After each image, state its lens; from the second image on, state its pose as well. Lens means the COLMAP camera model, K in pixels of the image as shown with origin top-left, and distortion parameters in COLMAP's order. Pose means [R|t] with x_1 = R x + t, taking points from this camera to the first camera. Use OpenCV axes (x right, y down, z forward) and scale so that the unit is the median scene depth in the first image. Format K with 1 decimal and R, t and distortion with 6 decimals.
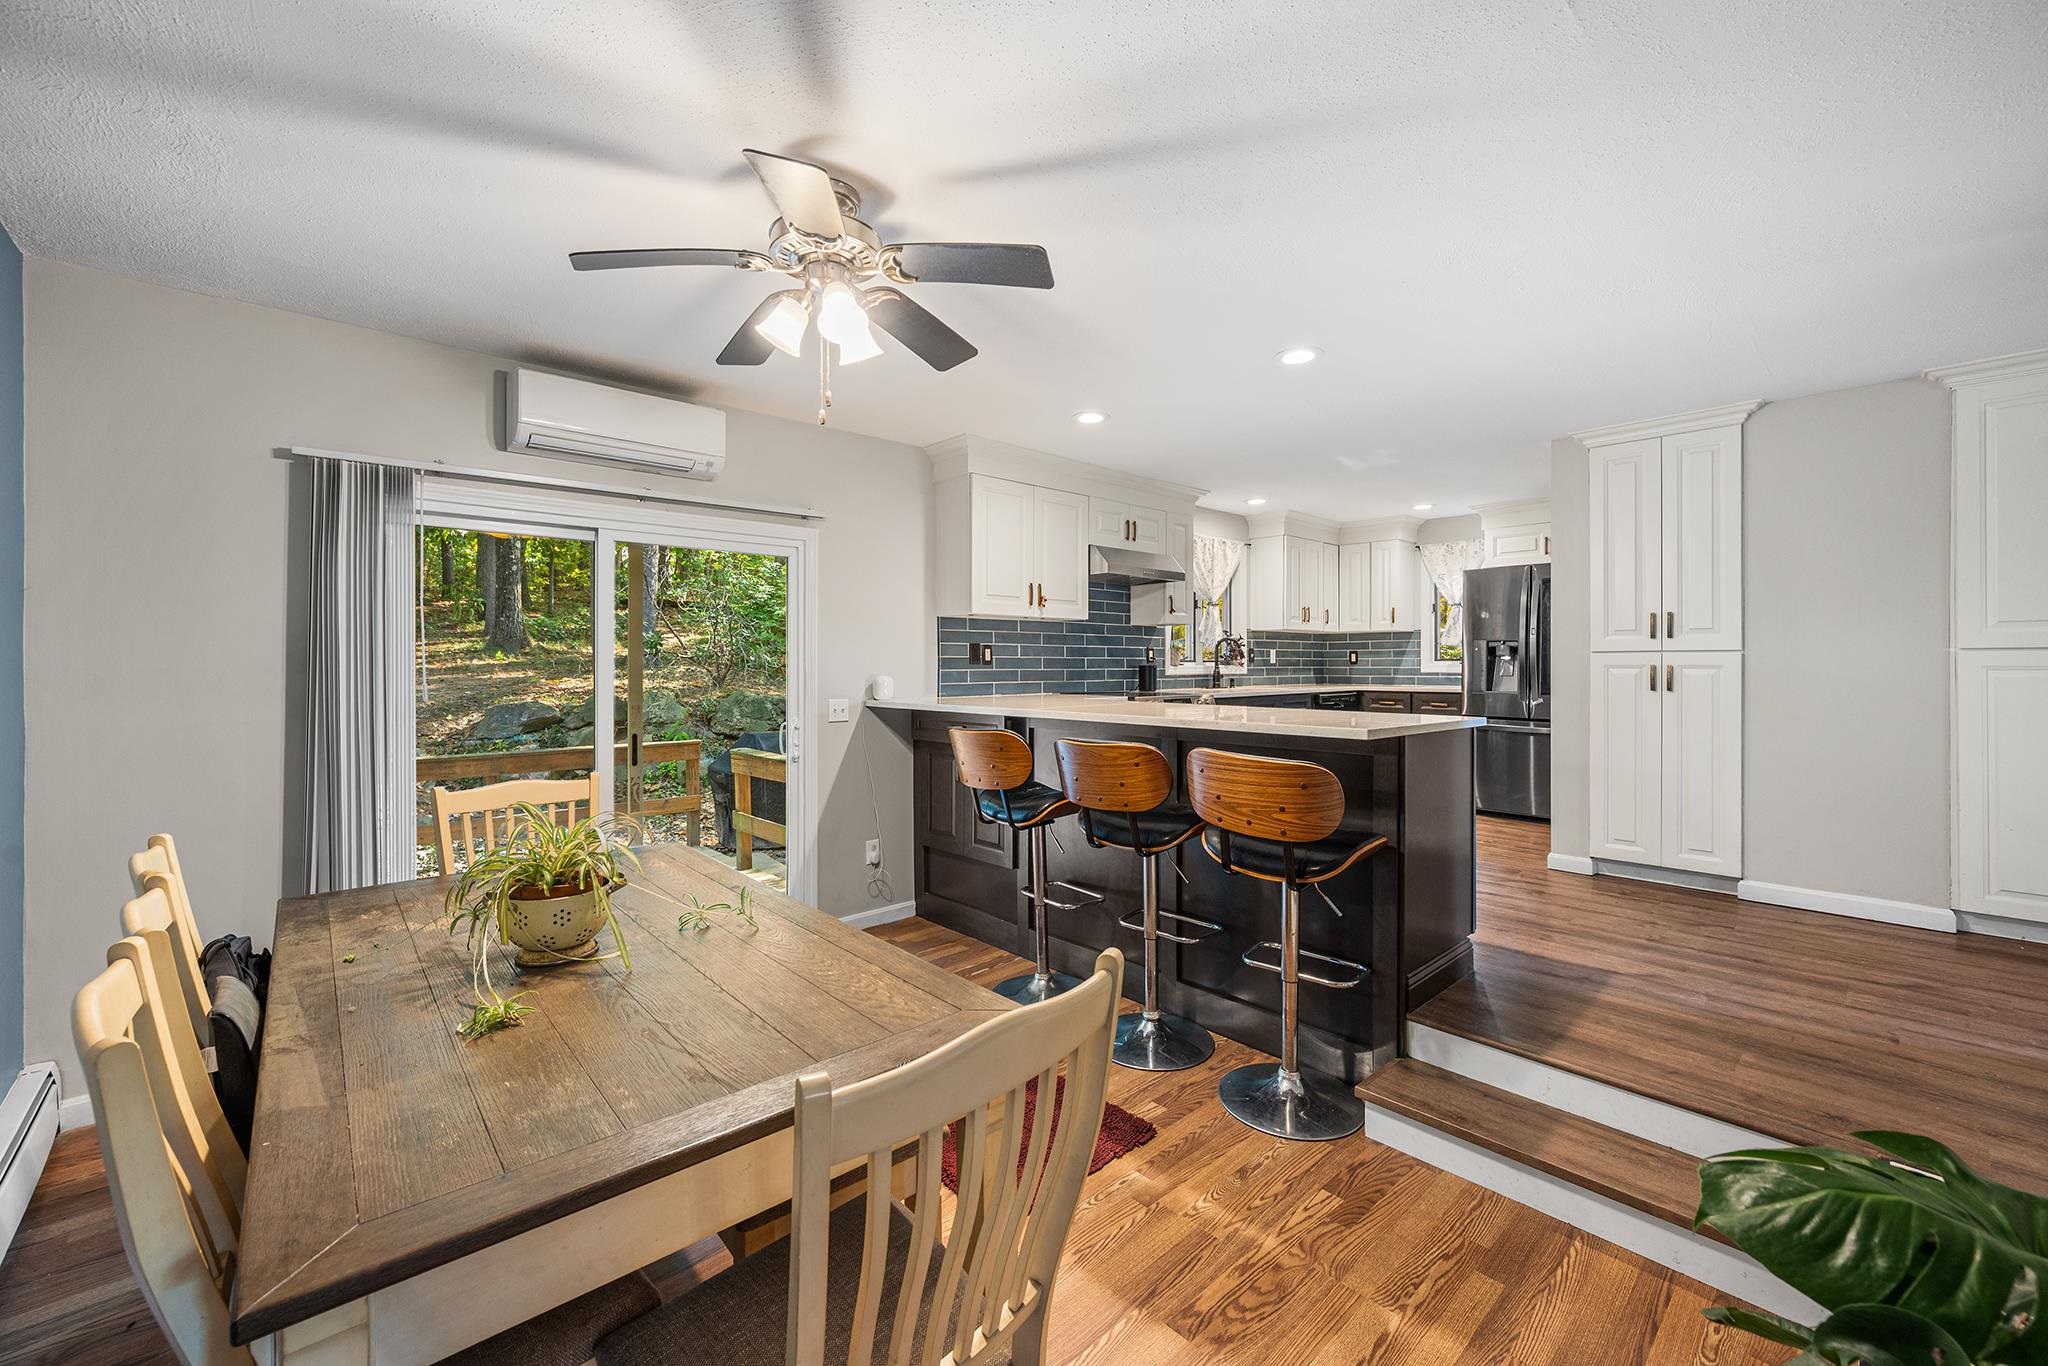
lens RADIAL K [[826.9, 0, 1022.8], [0, 826.9, 663.2], [0, 0, 1]] dist [-0.001976, -0.000005]
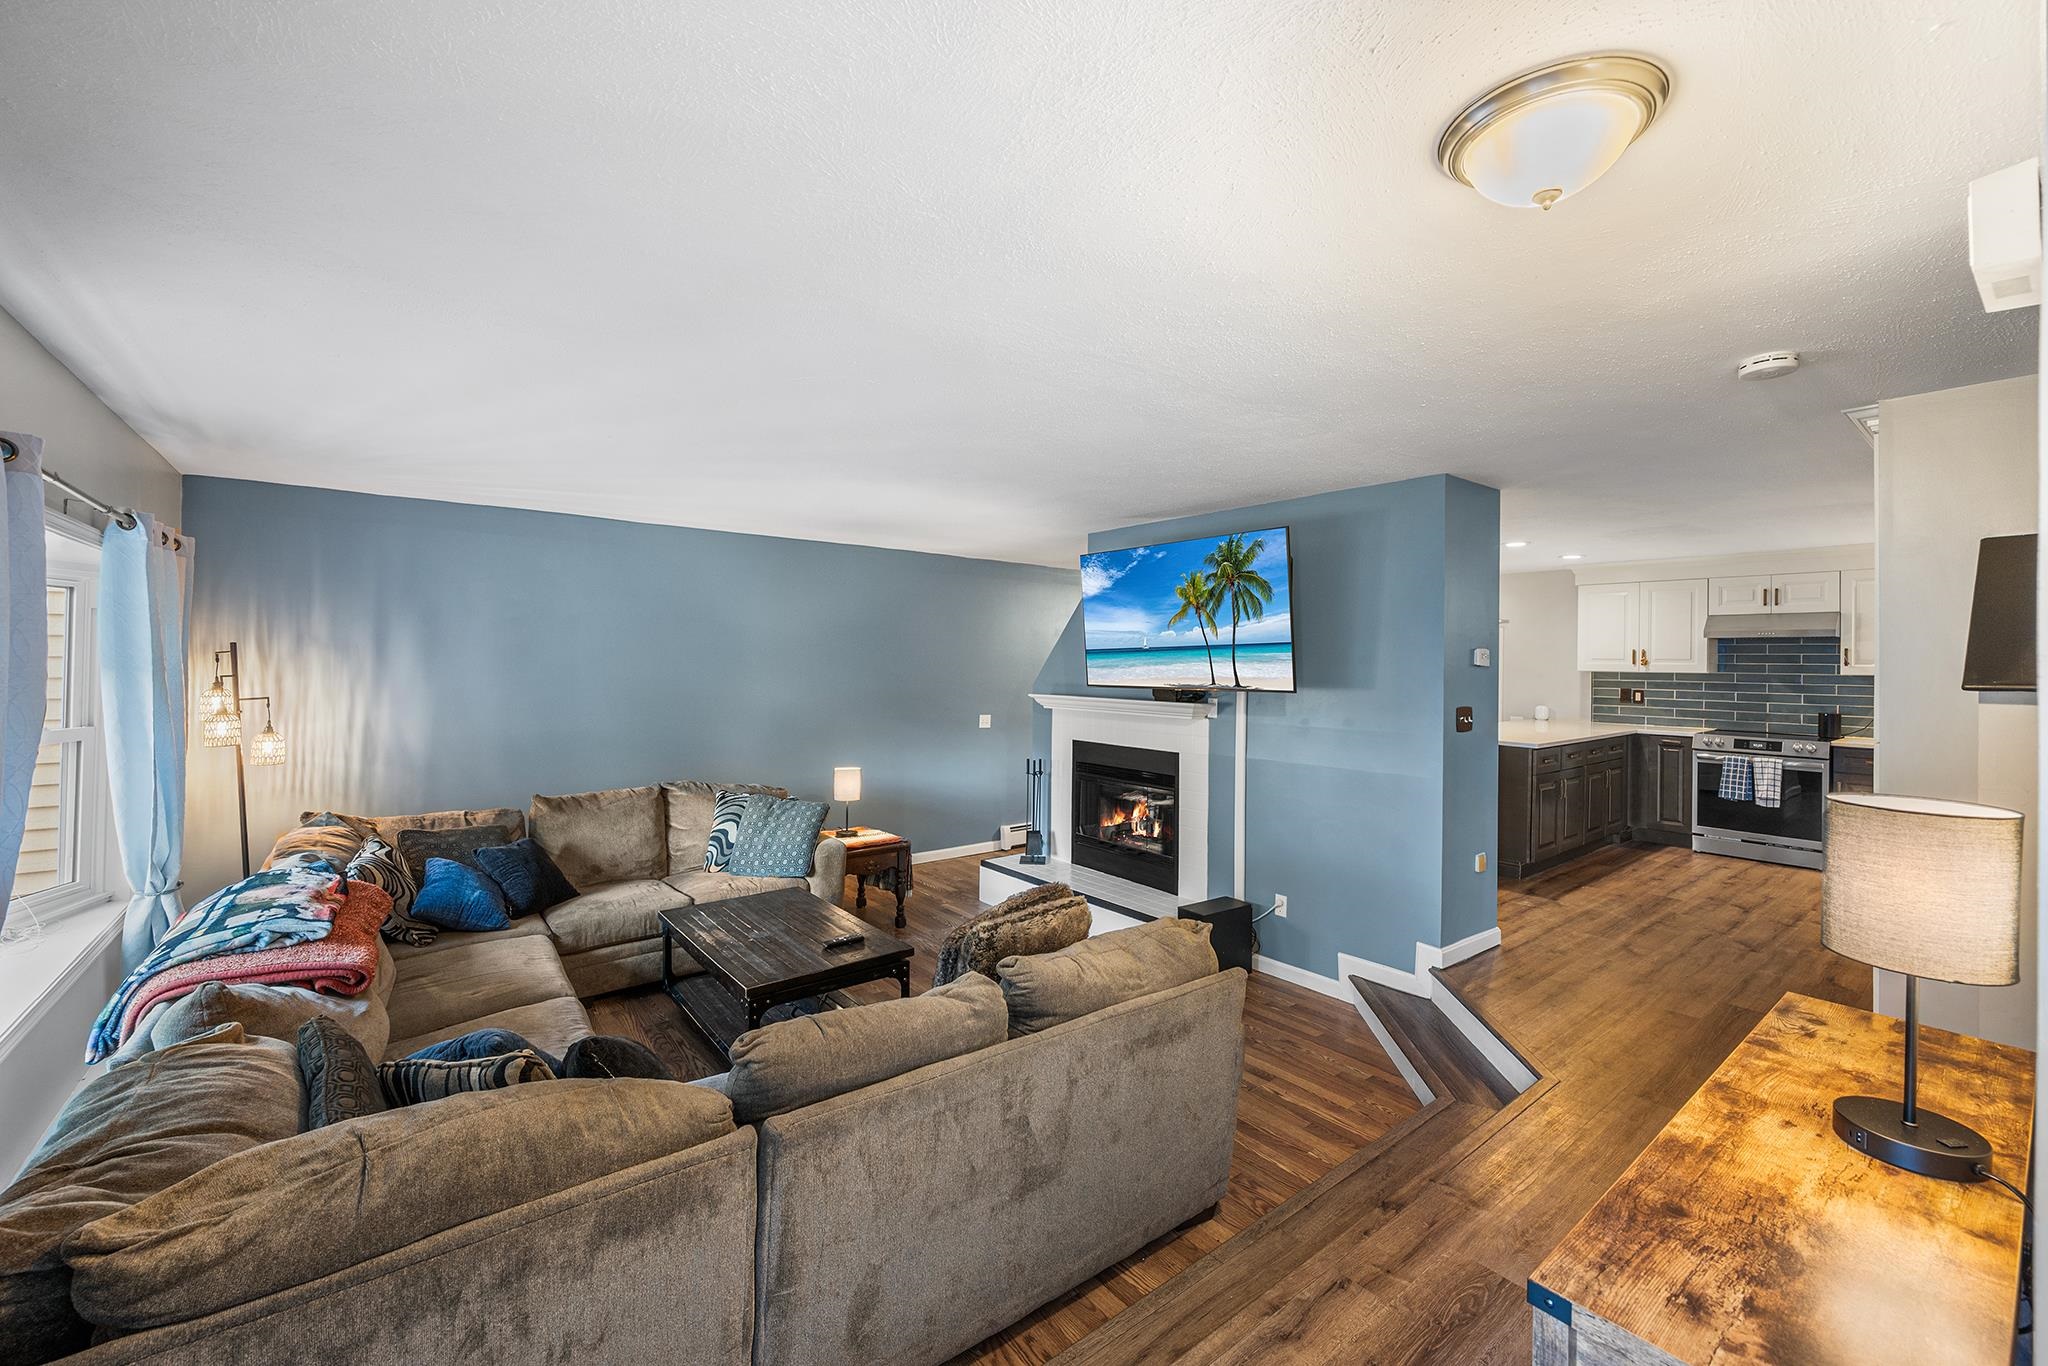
lens RADIAL K [[826.9, 0, 1031.6], [0, 826.9, 651.4], [0, 0, 1]] dist [-0.001976, -0.000005]
pose [[-0.066704, -0.011367, -0.997708, 1.398553], [-0.012673, 0.999864, -0.010544, -0.057743], [0.997692, 0.011941, -0.066839, 0.023366]]
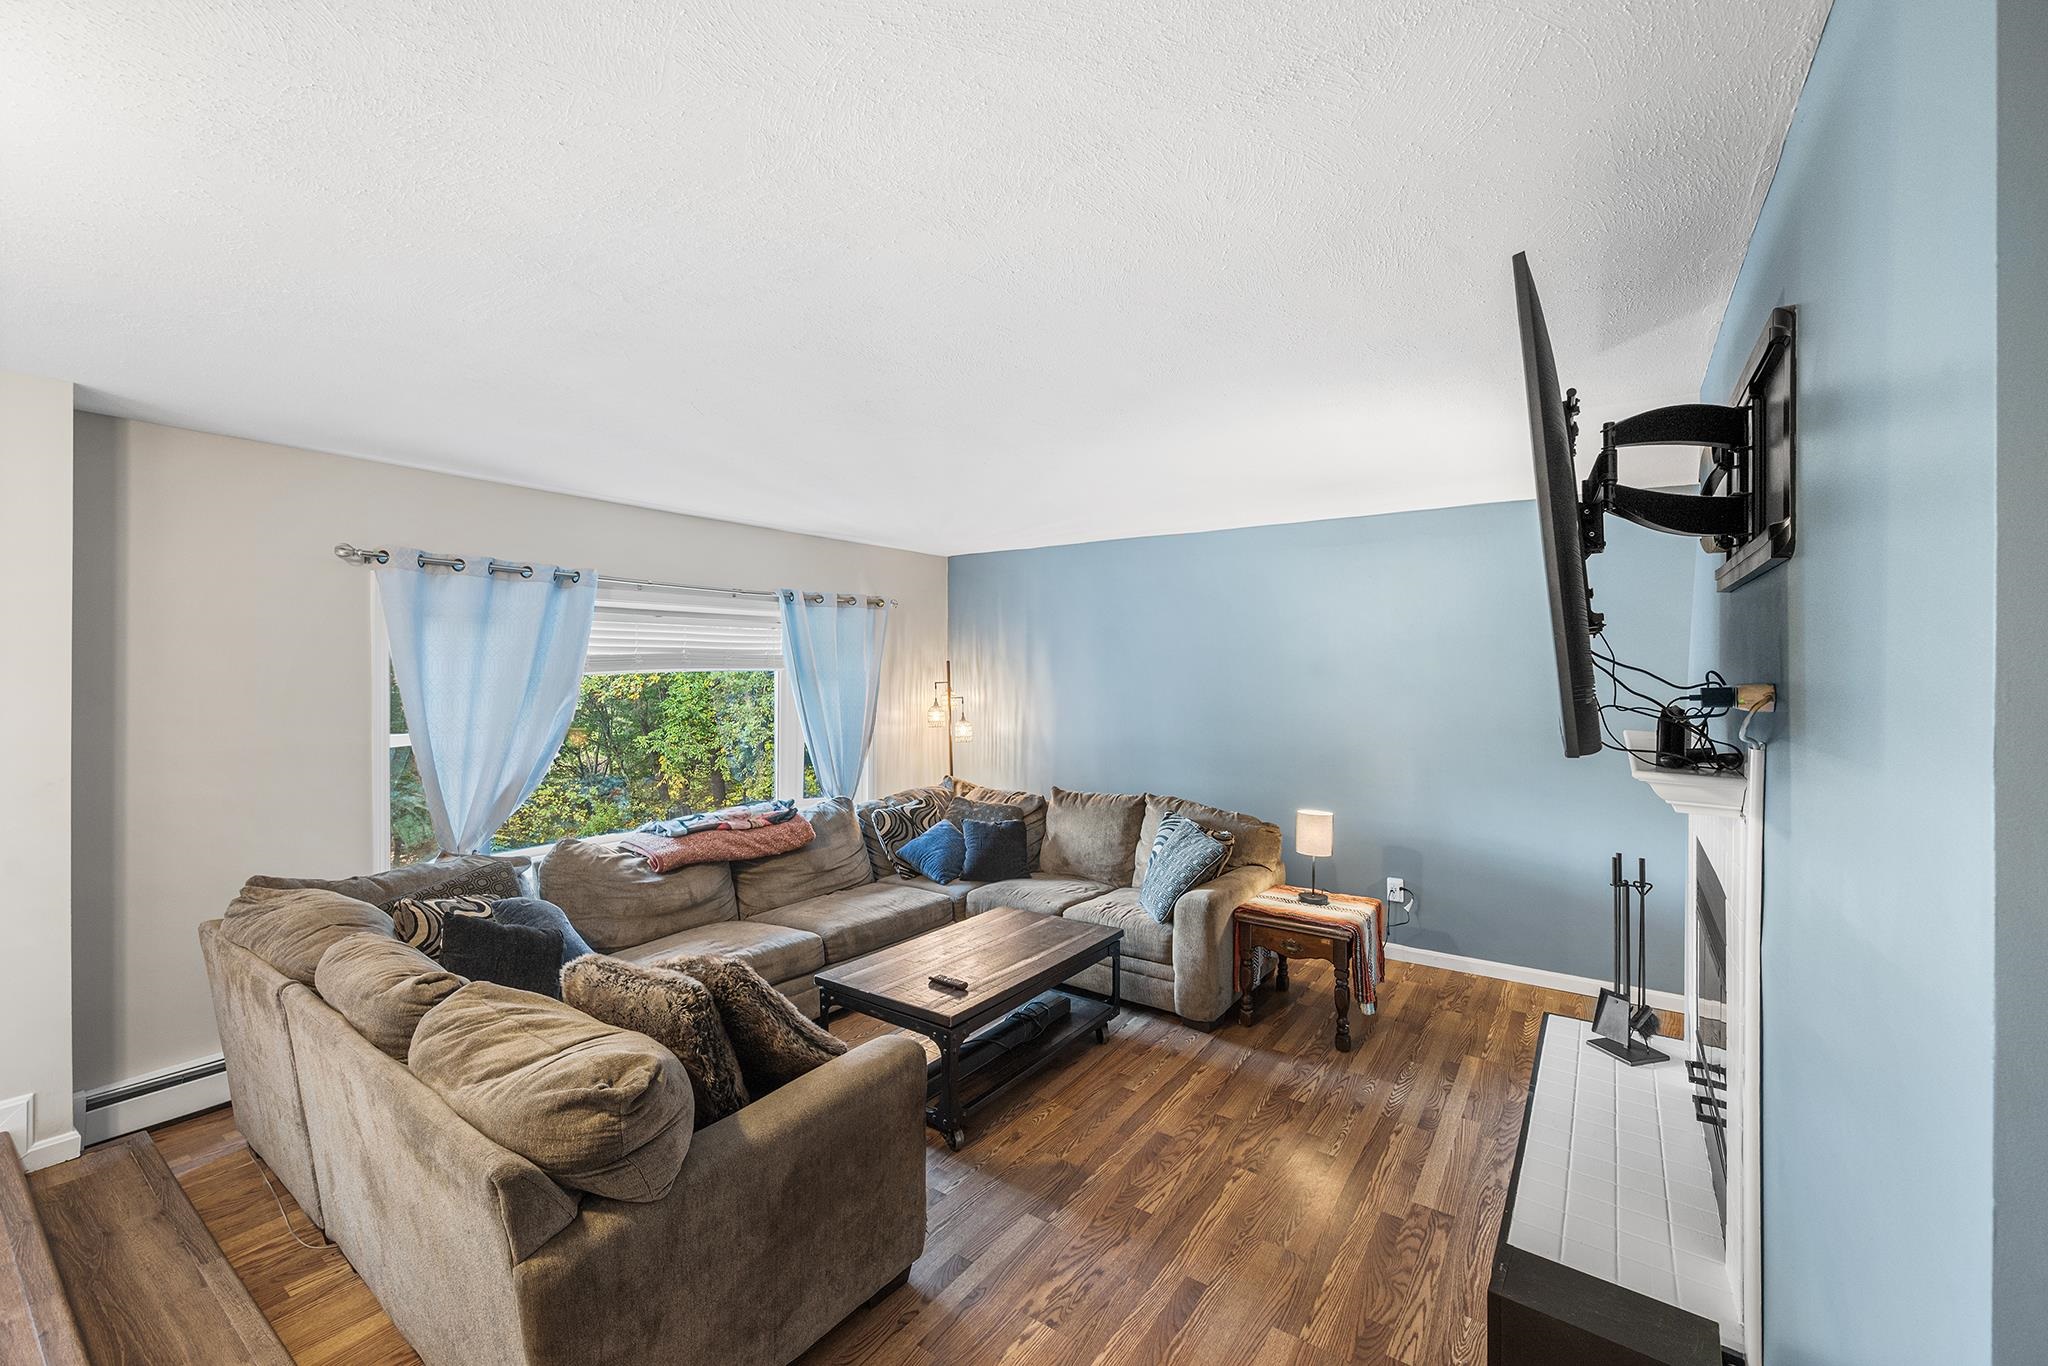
lens RADIAL K [[826.9, 0, 1038.7], [0, 826.9, 670.3], [0, 0, 1]] dist [-0.001976, -0.000005]
pose [[-0.973071, -0.003228, -0.230482, 0.820247], [-0.004738, 0.999971, 0.005998, -0.059257], [0.230456, 0.006928, -0.973058, 0.428715]]
